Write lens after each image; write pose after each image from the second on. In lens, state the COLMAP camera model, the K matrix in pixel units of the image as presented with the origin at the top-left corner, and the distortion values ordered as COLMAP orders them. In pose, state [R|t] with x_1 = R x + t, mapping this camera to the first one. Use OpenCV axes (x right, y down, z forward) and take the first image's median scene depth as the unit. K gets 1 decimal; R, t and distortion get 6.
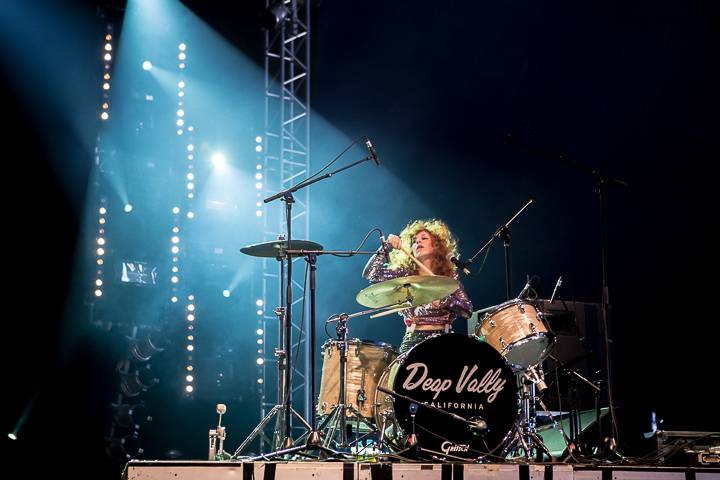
lens RADIAL K [[1102.3, 0, 360.0], [0, 1102.3, 240.0], [0, 0, 1]] dist [0.062880, 0.059665]
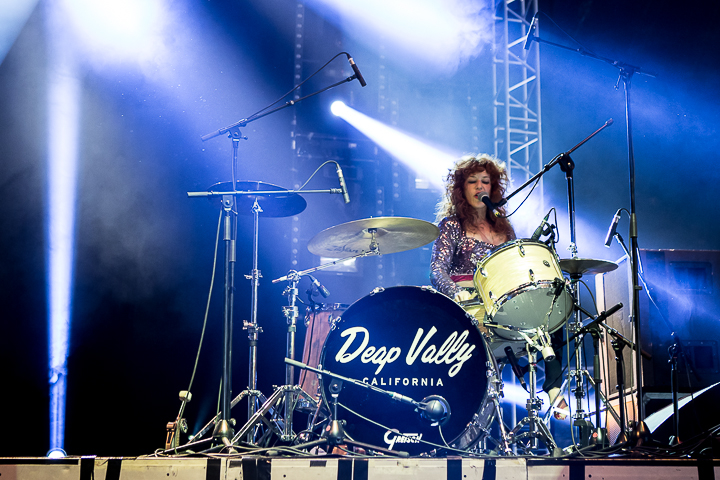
lens RADIAL K [[1127.8, 0, 406.2], [0, 1127.8, 197.7], [0, 0, 1]] dist [-0.030359, 0.088728]
pose [[0.953992, -0.076826, -0.289823, 0.317356], [0.065585, 0.996676, -0.048318, 0.062401], [0.292572, 0.027087, 0.955860, 0.266166]]
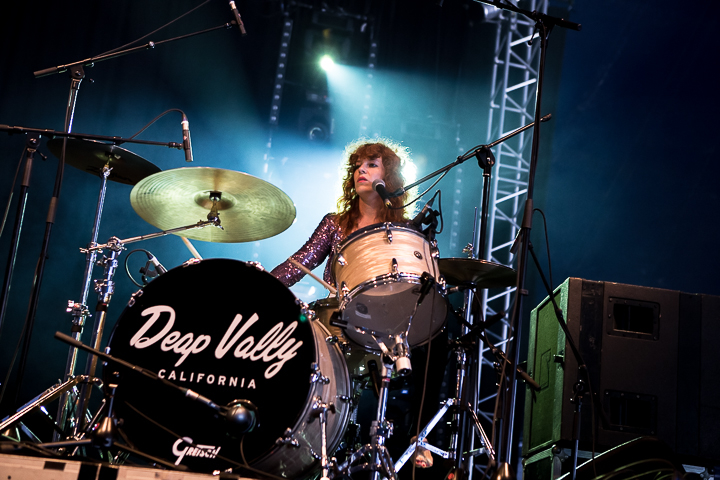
lens RADIAL K [[1102.3, 0, 360.0], [0, 1102.3, 240.0], [0, 0, 1]] dist [0.062880, 0.059665]
pose [[0.936580, 0.008948, -0.350340, 0.364705], [-0.036167, 0.996804, -0.071226, 0.114948], [0.348583, 0.079380, 0.933911, 0.473578]]
